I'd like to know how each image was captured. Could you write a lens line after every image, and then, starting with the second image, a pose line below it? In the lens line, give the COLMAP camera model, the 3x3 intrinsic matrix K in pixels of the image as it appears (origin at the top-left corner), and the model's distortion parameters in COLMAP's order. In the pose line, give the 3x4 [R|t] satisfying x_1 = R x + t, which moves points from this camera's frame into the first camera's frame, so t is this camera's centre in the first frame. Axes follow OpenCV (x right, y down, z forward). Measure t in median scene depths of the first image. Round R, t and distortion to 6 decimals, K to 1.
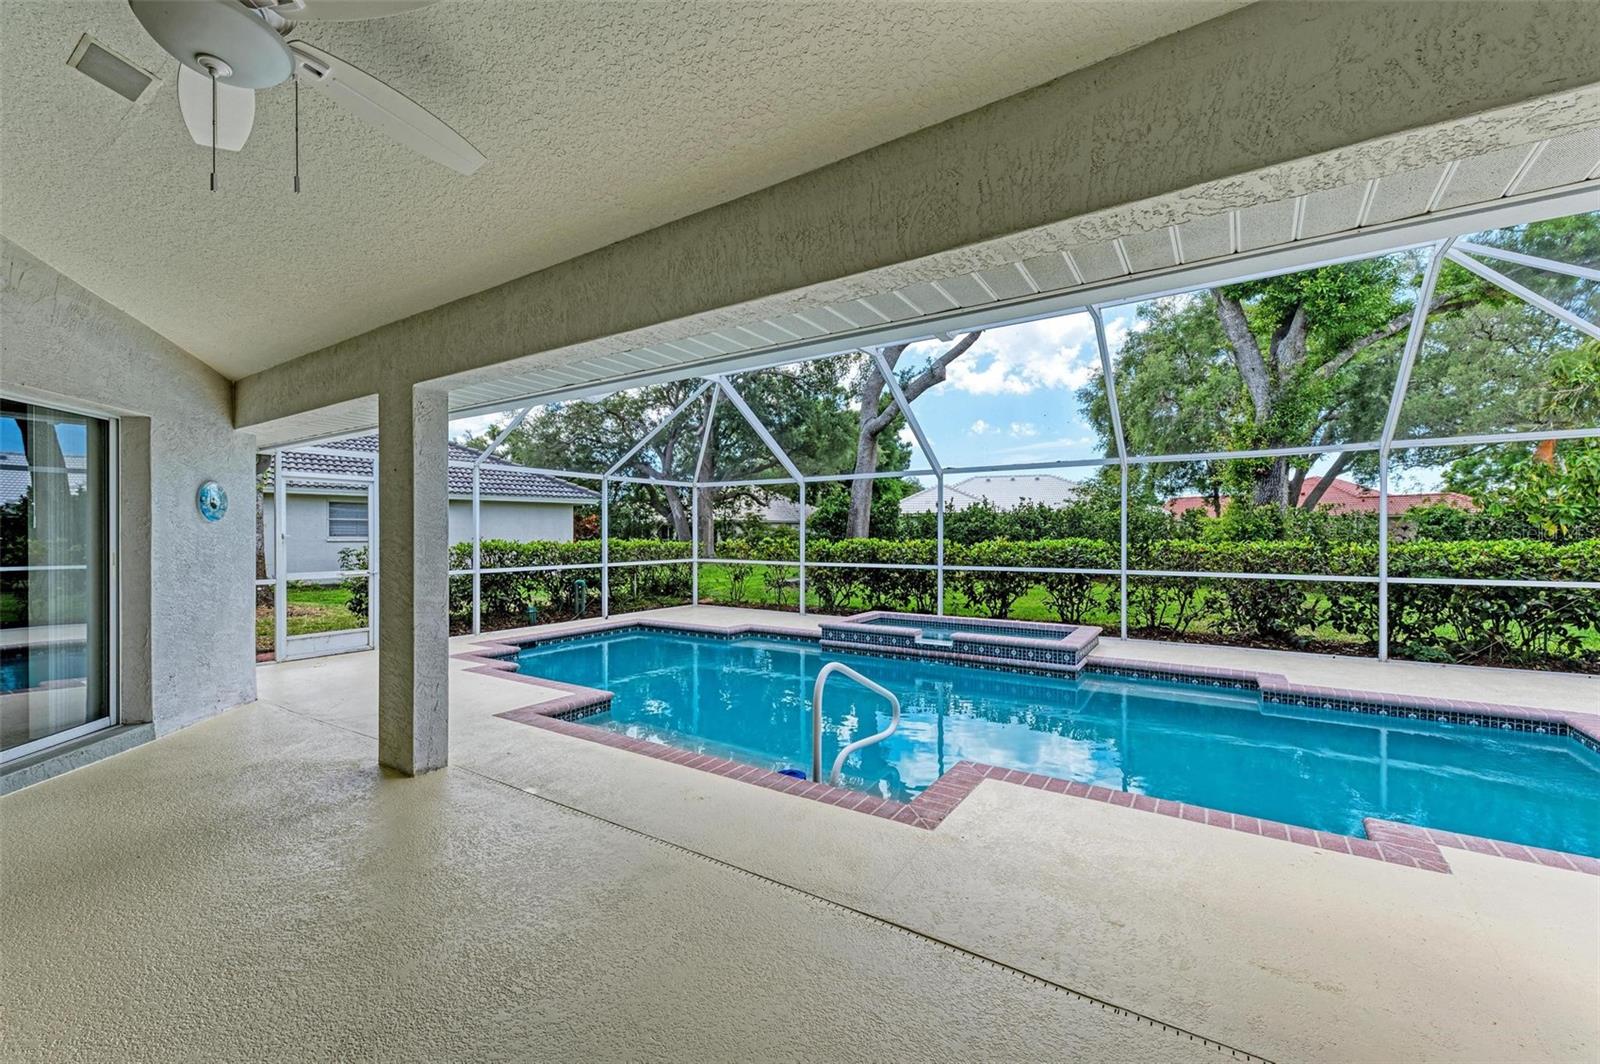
lens RADIAL K [[679.2, 0, 800.3], [0, 679.2, 532.6], [0, 0, 1]] dist [-0.001009, -0.000025]
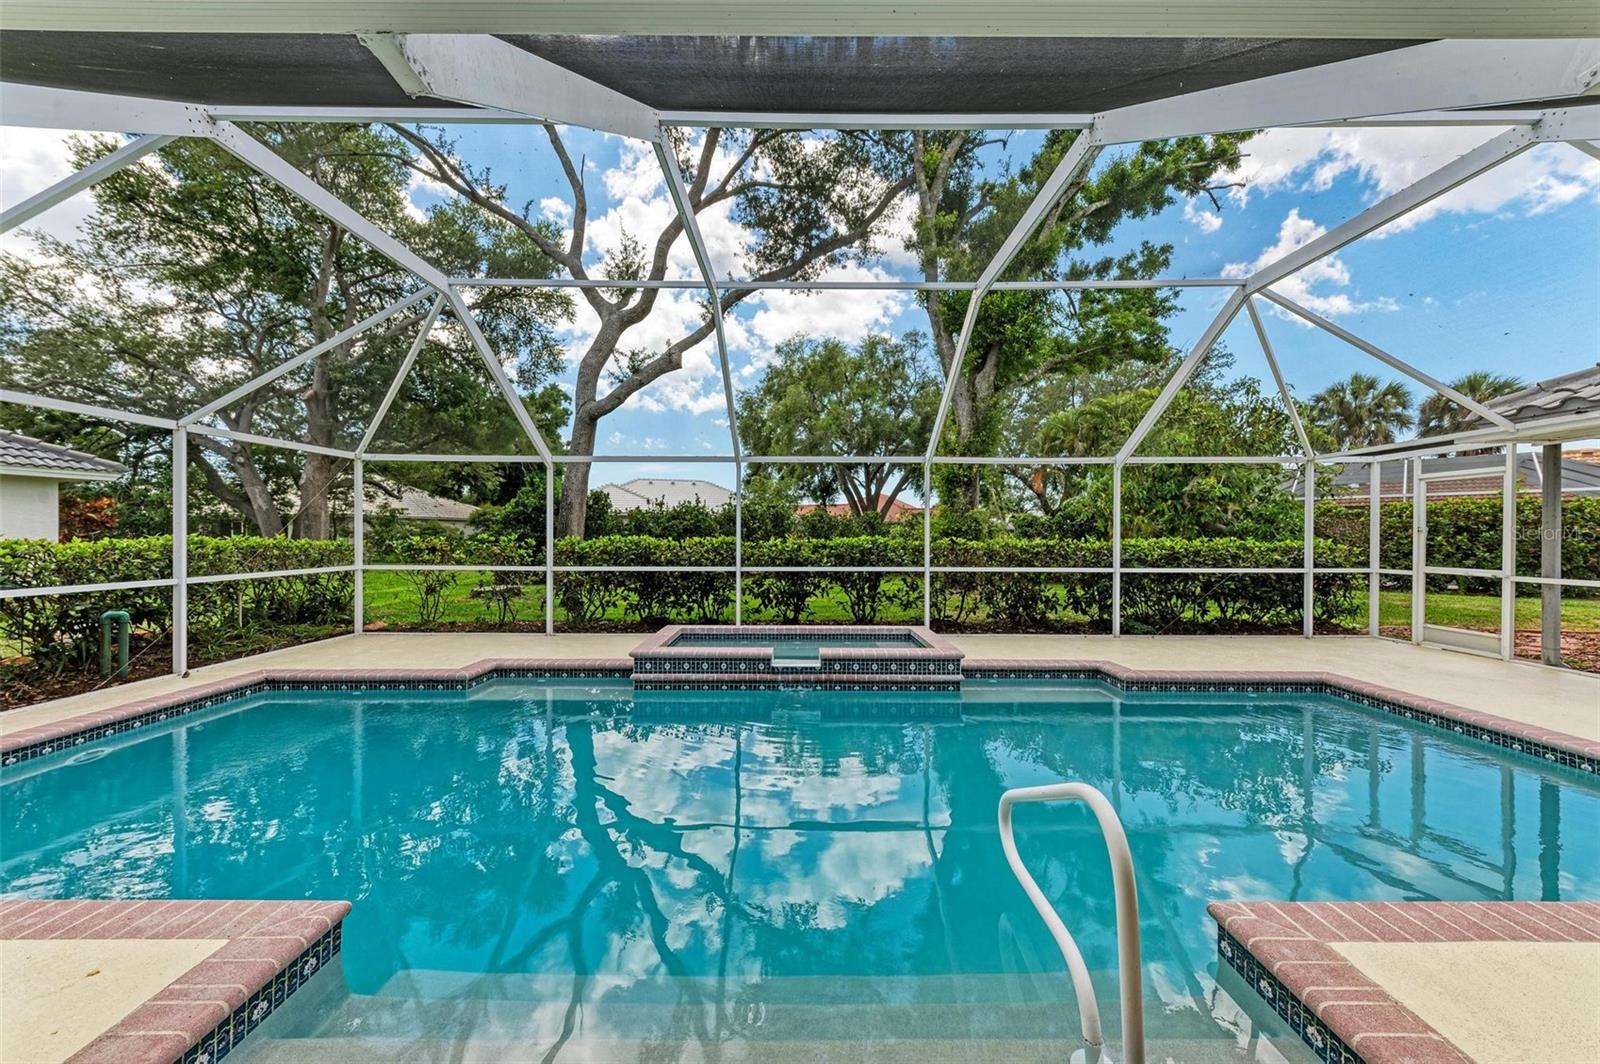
lens RADIAL K [[582.9, 0, 799.2], [0, 582.9, 537.1], [0, 0, 1]] dist [0.007240, -0.002133]
pose [[0.822753, 0.002257, 0.568394, -0.143282], [-0.006587, 0.999963, 0.005564, 0.004948], [-0.568360, -0.008322, 0.822738, 0.310863]]
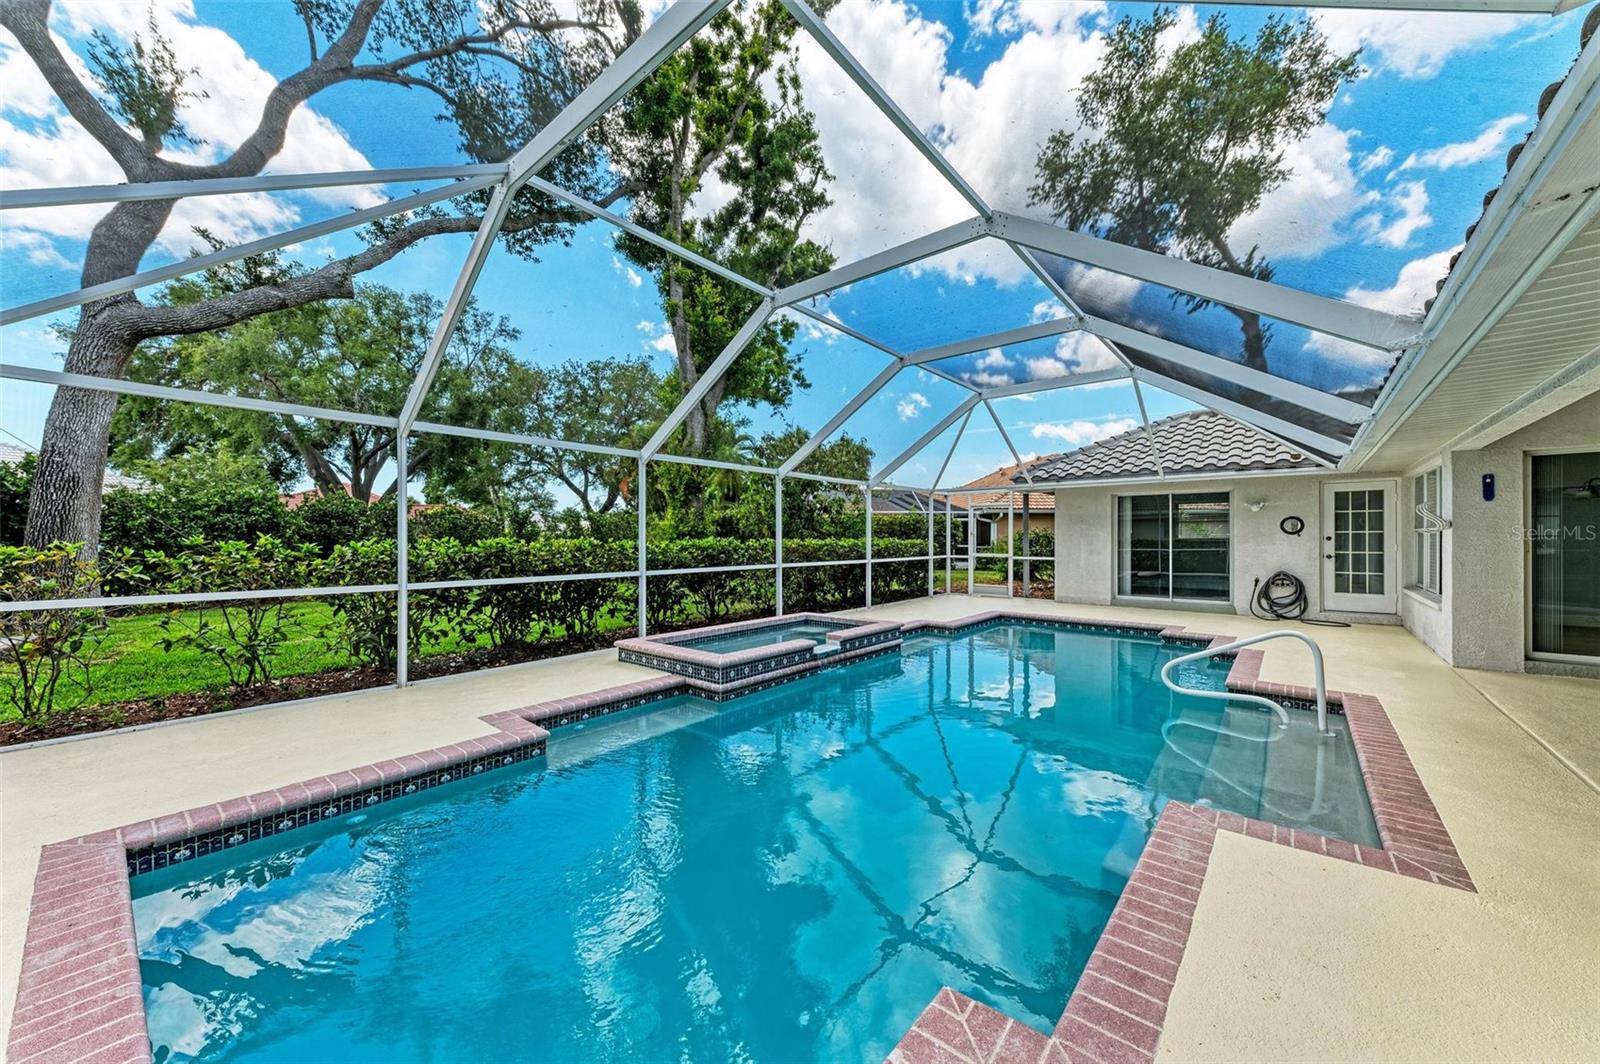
lens RADIAL K [[582.9, 0, 806.2], [0, 582.9, 537.7], [0, 0, 1]] dist [0.007240, -0.002133]
pose [[0.095423, 0.002193, 0.995434, -0.433189], [-0.005814, 0.999982, -0.001645, 0.009429], [-0.995420, -0.005631, 0.095434, 0.694877]]
